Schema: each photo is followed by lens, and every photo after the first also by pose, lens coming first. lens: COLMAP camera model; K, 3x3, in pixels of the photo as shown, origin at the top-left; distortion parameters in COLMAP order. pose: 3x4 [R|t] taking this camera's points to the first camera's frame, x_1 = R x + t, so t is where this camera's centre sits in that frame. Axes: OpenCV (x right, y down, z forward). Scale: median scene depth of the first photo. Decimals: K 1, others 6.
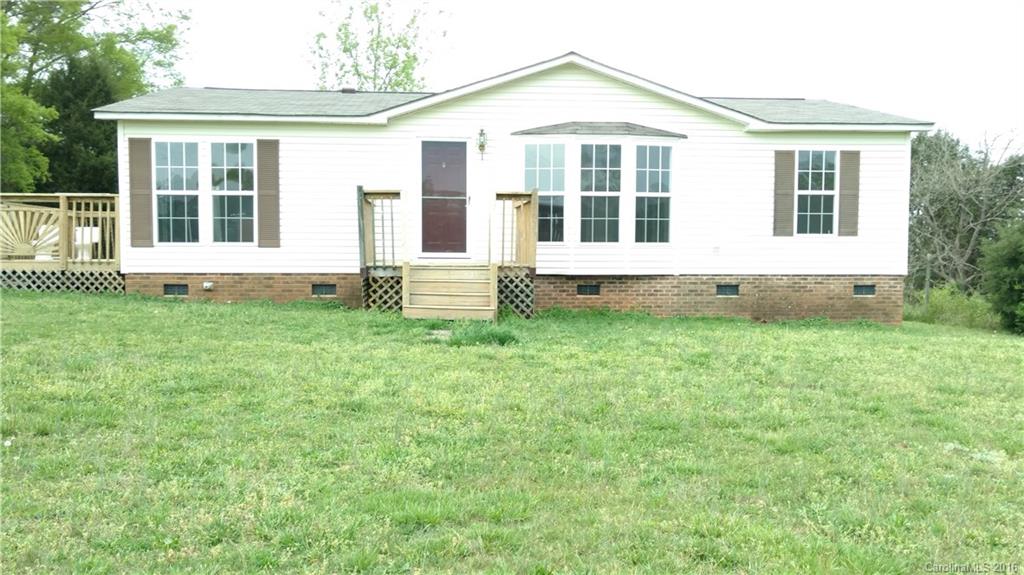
lens RADIAL K [[832.3, 0, 507.9], [0, 832.3, 284.4], [0, 0, 1]] dist [0.049677, -0.006922]
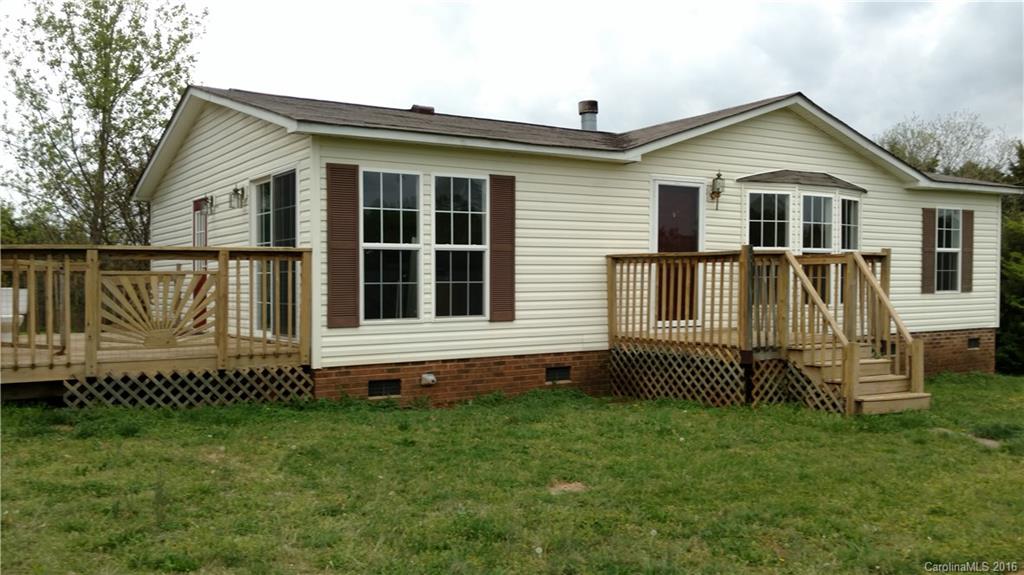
lens RADIAL K [[832.3, 0, 512.2], [0, 832.3, 292.2], [0, 0, 1]] dist [0.049677, -0.006922]
pose [[0.893016, -0.014940, 0.449776, -0.607718], [0.029524, 0.999241, -0.025428, -0.051211], [-0.449055, 0.035987, 0.892779, 0.344093]]
